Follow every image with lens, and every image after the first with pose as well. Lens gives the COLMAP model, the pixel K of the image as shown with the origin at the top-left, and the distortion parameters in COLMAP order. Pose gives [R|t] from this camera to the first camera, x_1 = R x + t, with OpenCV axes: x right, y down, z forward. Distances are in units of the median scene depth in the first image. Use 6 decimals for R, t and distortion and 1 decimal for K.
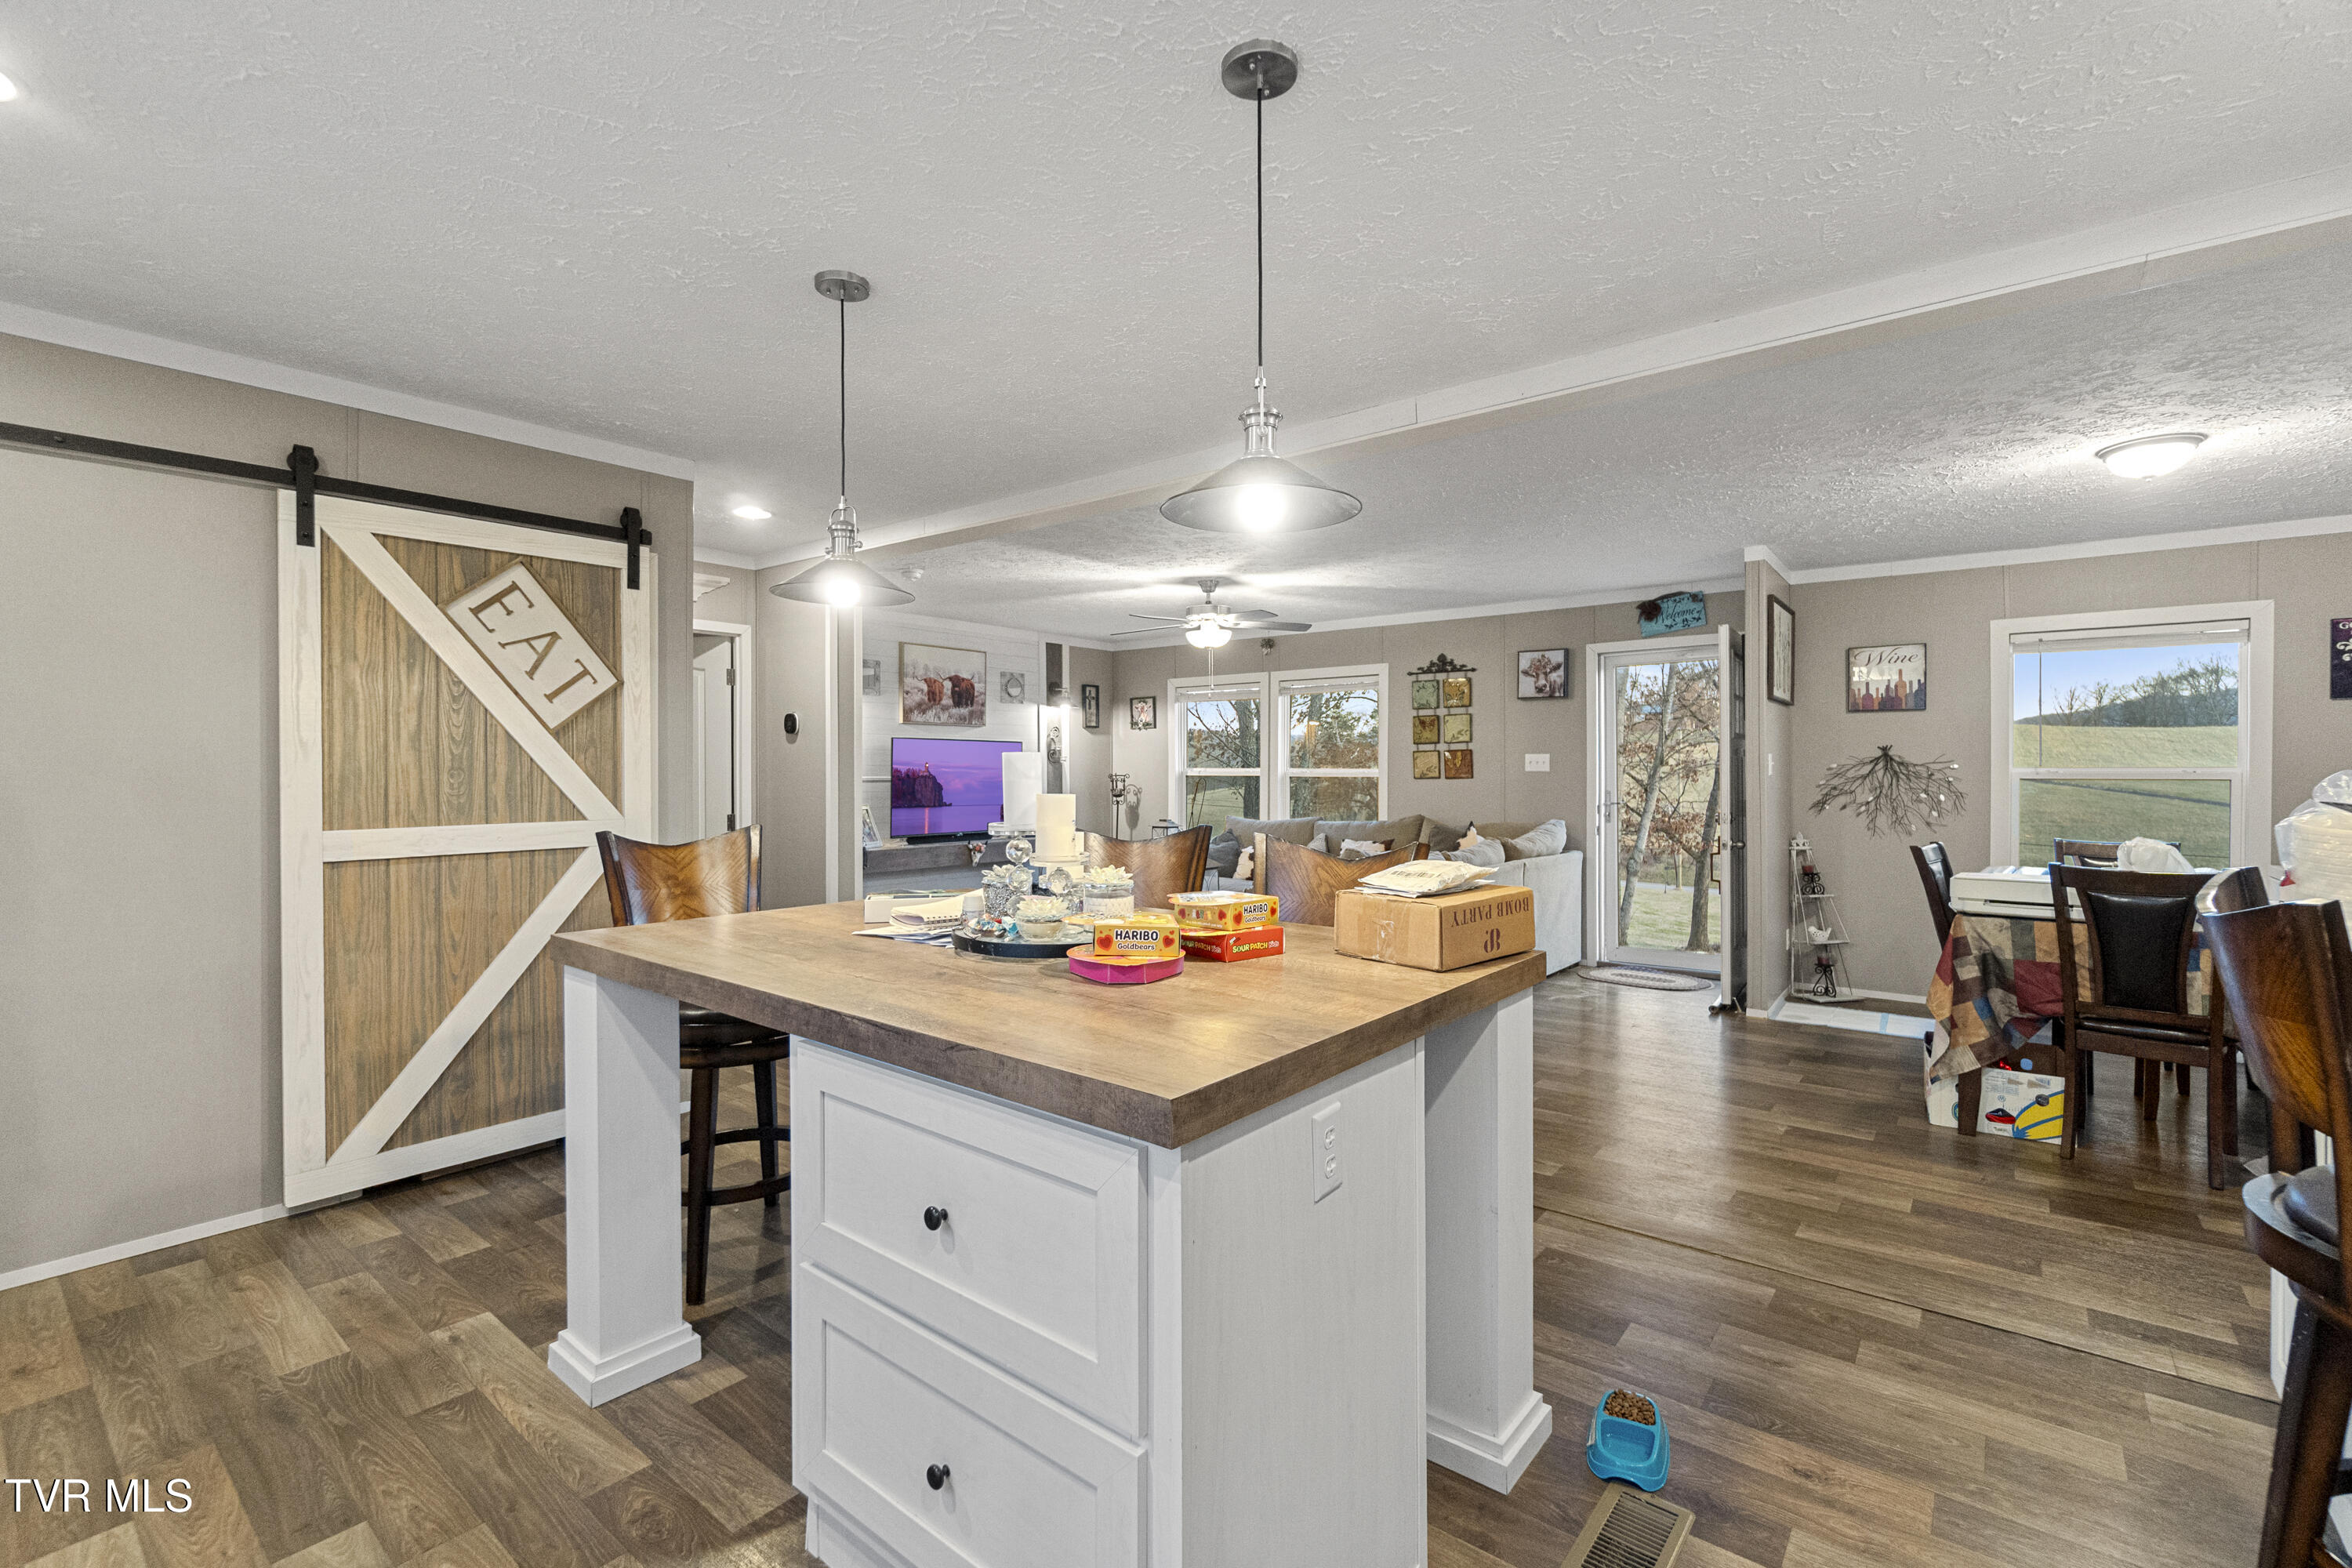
lens RADIAL K [[1025.0, 0, 1171.7], [0, 1025.0, 763.7], [0, 0, 1]] dist [0.008911, -0.000646]
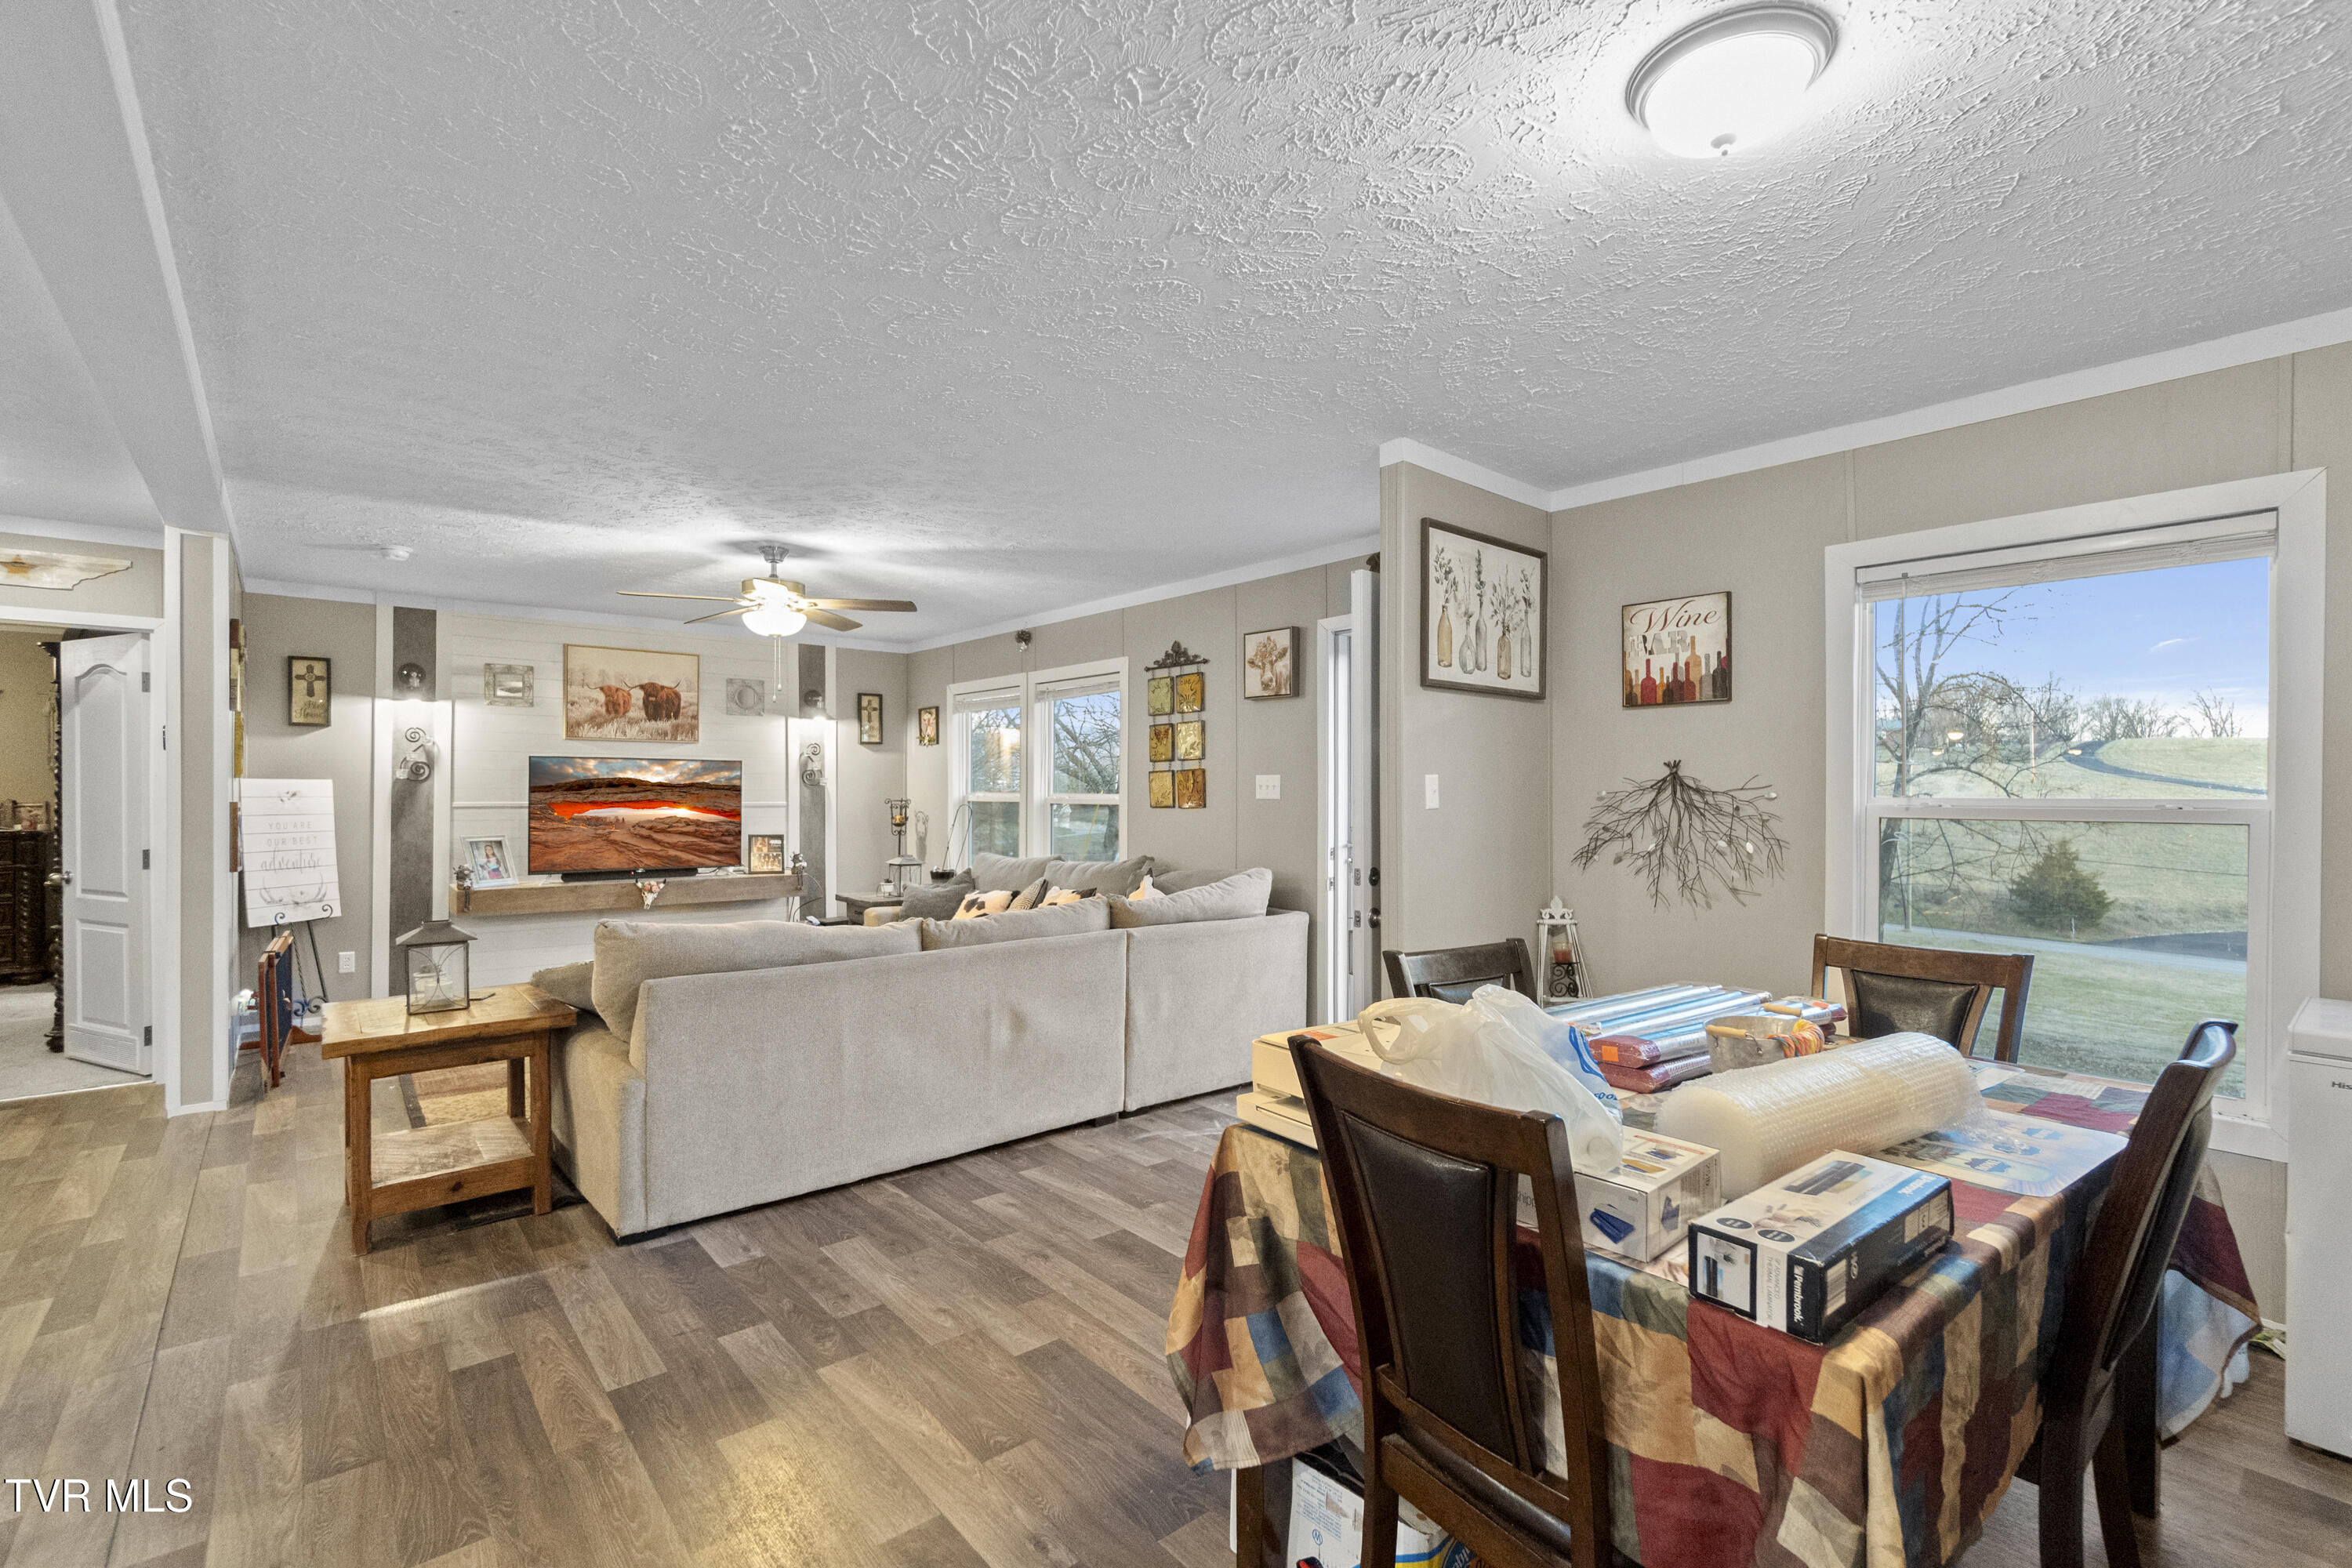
lens RADIAL K [[1025.0, 0, 1162.3], [0, 1025.0, 783.1], [0, 0, 1]] dist [0.008911, -0.000646]
pose [[0.981811, 0.001047, -0.189859, 0.465876], [-0.001430, 0.999997, -0.001880, -0.002412], [0.189856, 0.002118, 0.981810, 0.308458]]
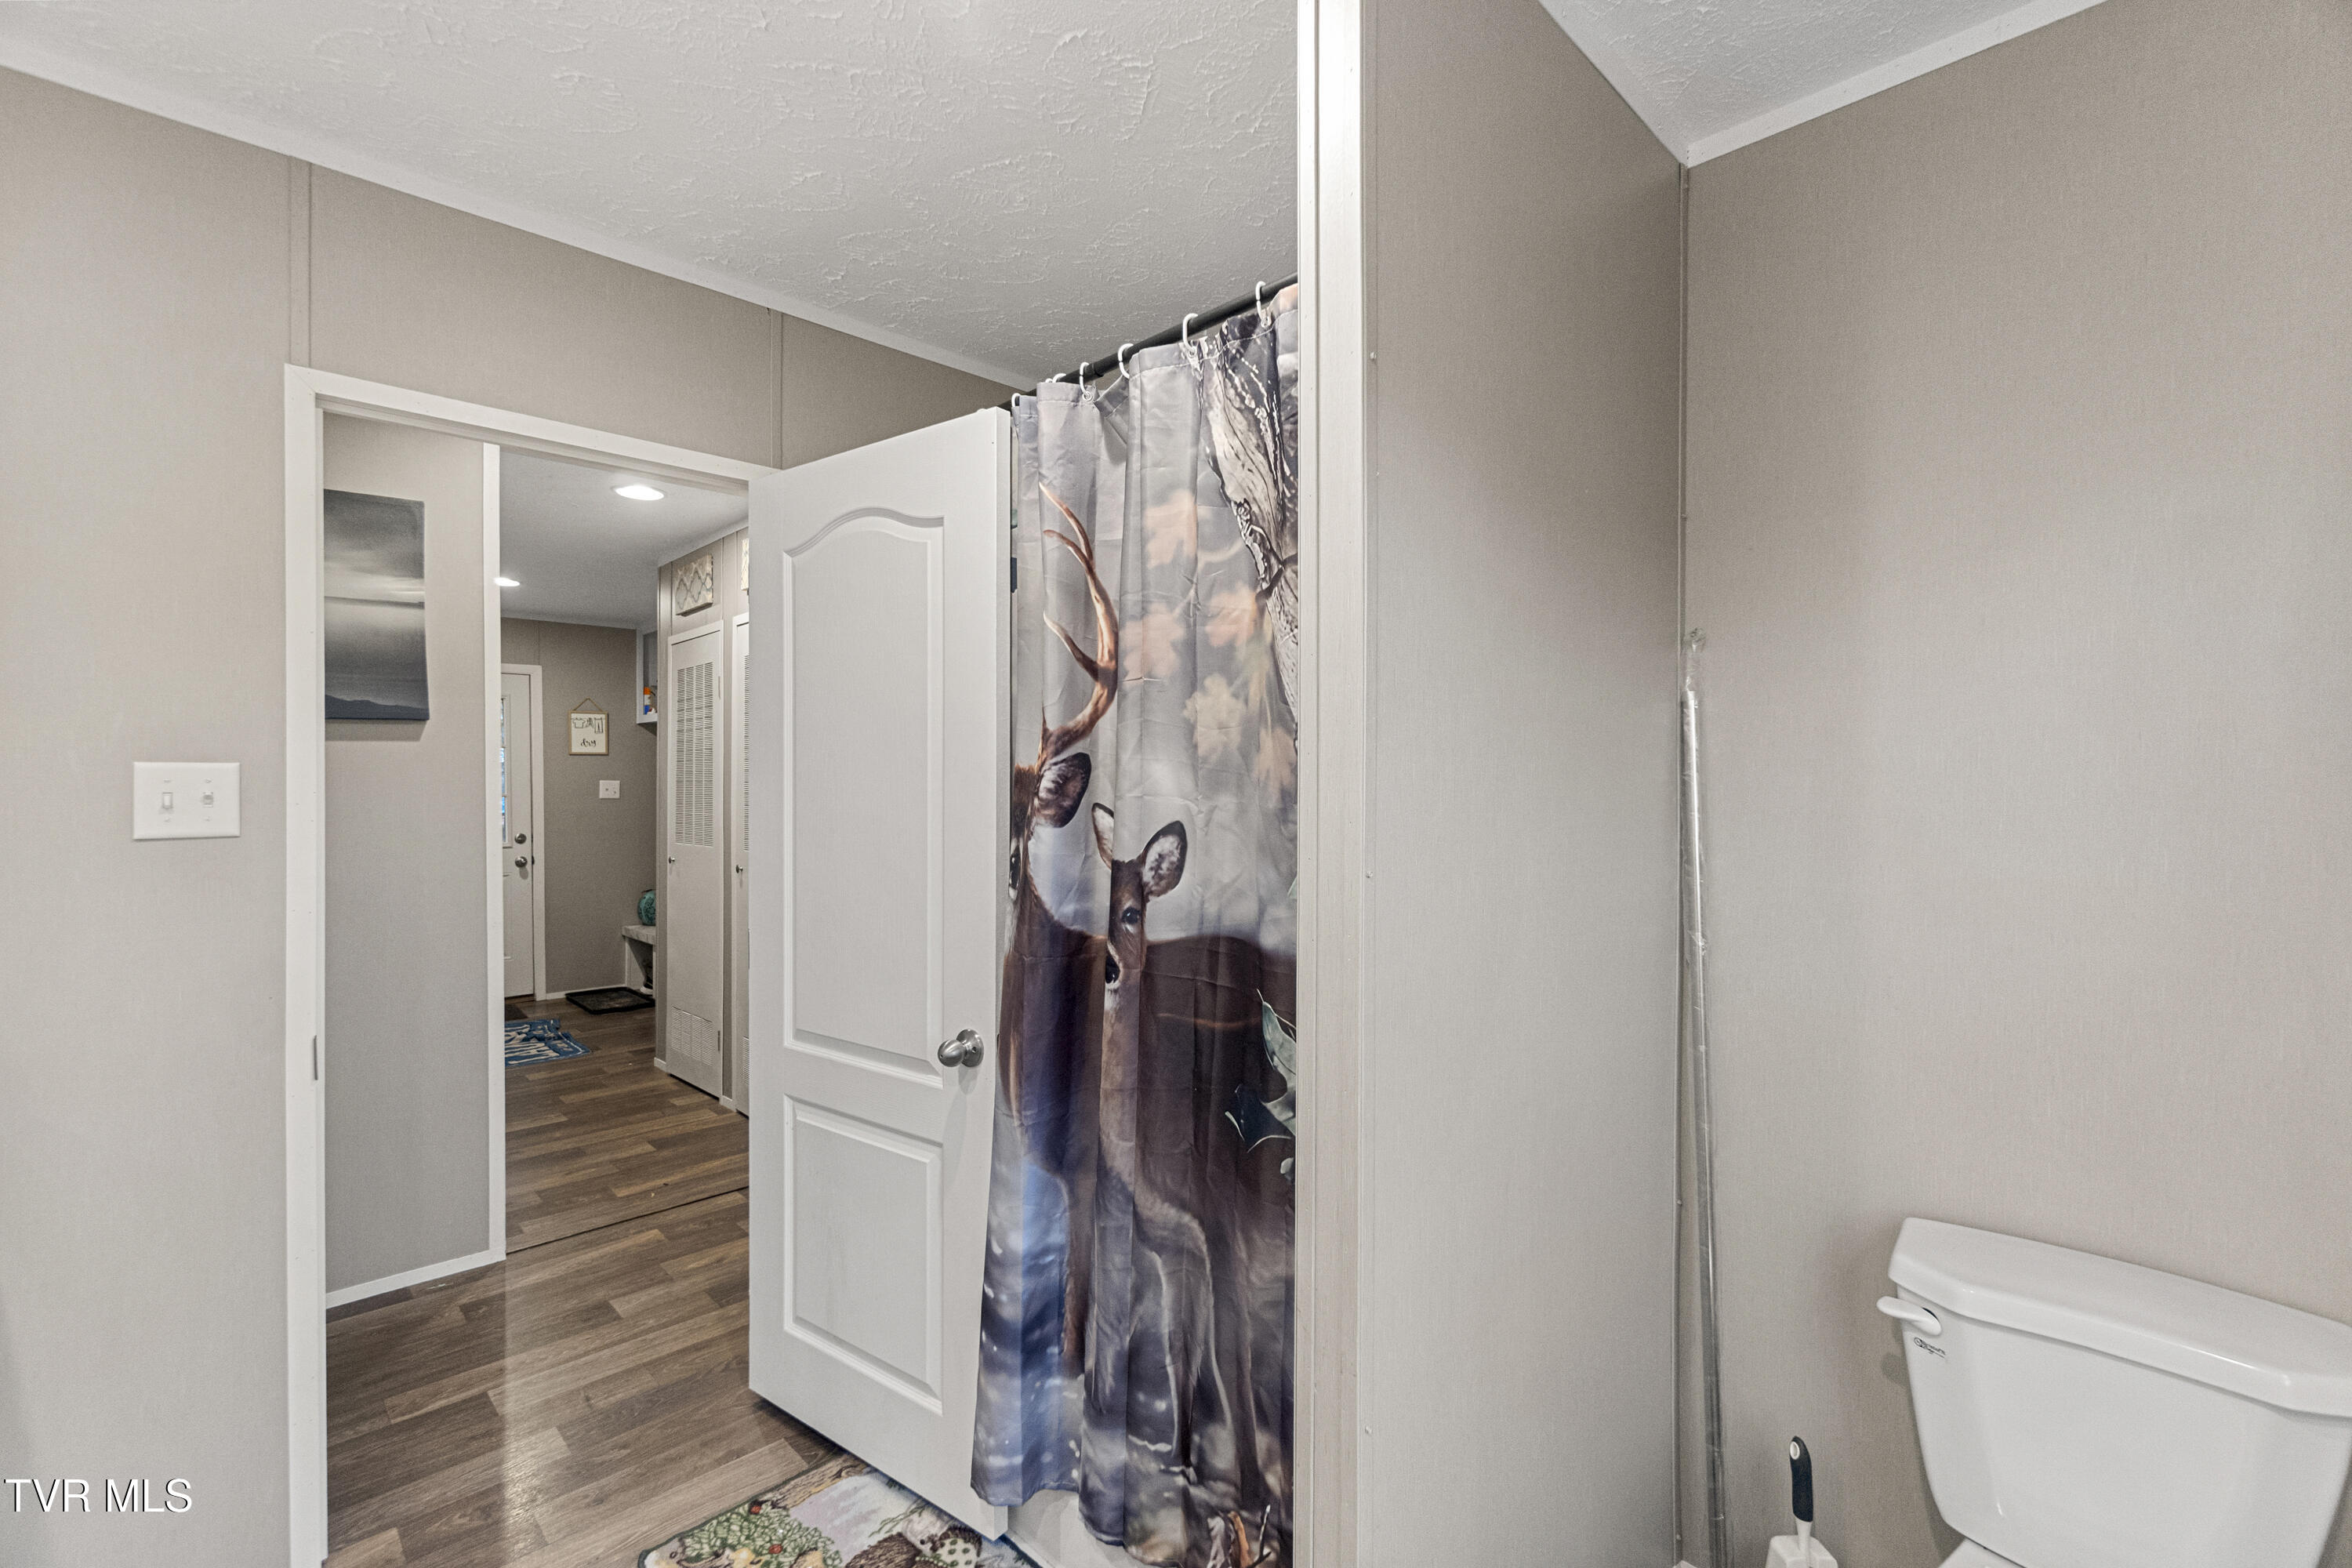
lens RADIAL K [[1025.0, 0, 1180.3], [0, 1025.0, 788.8], [0, 0, 1]] dist [0.008911, -0.000646]
pose [[0.121258, 0.005855, 0.992604, -0.680823], [-0.002238, 0.999982, -0.005625, 0.003008], [-0.992618, -0.001539, 0.121269, 0.329737]]
